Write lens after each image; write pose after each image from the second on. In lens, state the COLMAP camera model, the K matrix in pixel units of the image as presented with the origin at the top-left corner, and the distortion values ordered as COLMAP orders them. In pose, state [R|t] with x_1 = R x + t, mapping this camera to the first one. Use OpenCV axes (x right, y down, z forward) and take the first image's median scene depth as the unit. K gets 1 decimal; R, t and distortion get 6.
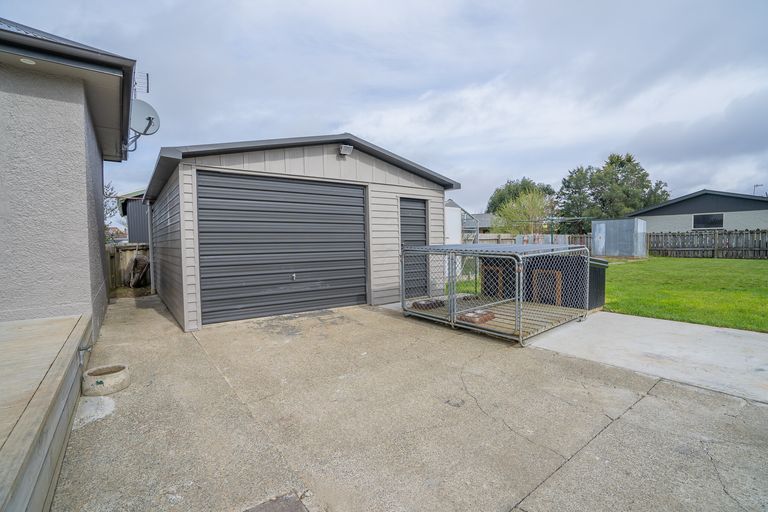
lens RADIAL K [[355.1, 0, 380.4], [0, 355.1, 257.6], [0, 0, 1]] dist [-0.054787, 0.019720]
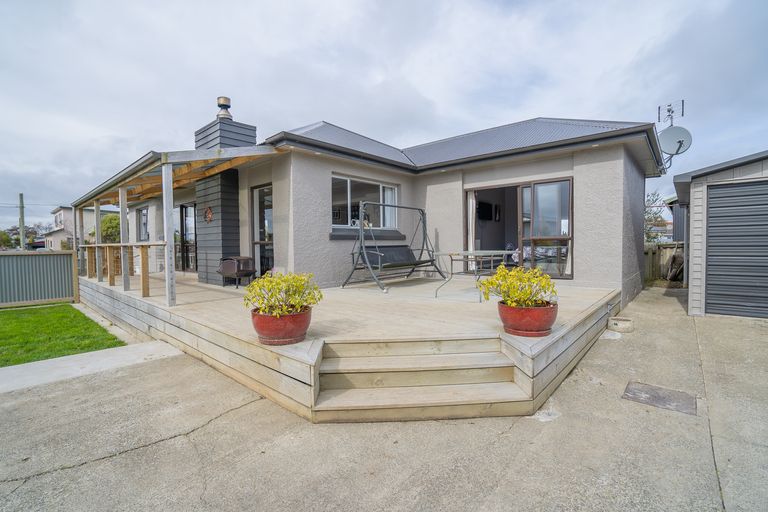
lens RADIAL K [[355.1, 0, 380.4], [0, 355.1, 257.6], [0, 0, 1]] dist [-0.054787, 0.019720]
pose [[0.205086, 0.048301, -0.977551, 0.313212], [-0.033890, 0.998533, 0.042228, -0.008573], [0.978157, 0.024469, 0.206422, -0.267123]]
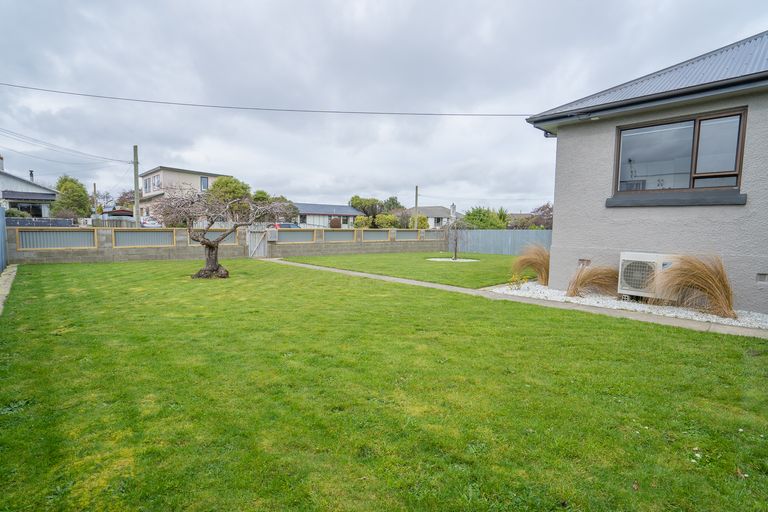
lens RADIAL K [[378.4, 0, 365.5], [0, 378.4, 255.8], [0, 0, 1]] dist [0.001212, 0.000396]
pose [[0.072672, 0.100448, -0.992285, -1.173171], [-0.059509, 0.993579, 0.096221, 0.145329], [0.995579, 0.052057, 0.078183, -2.201193]]
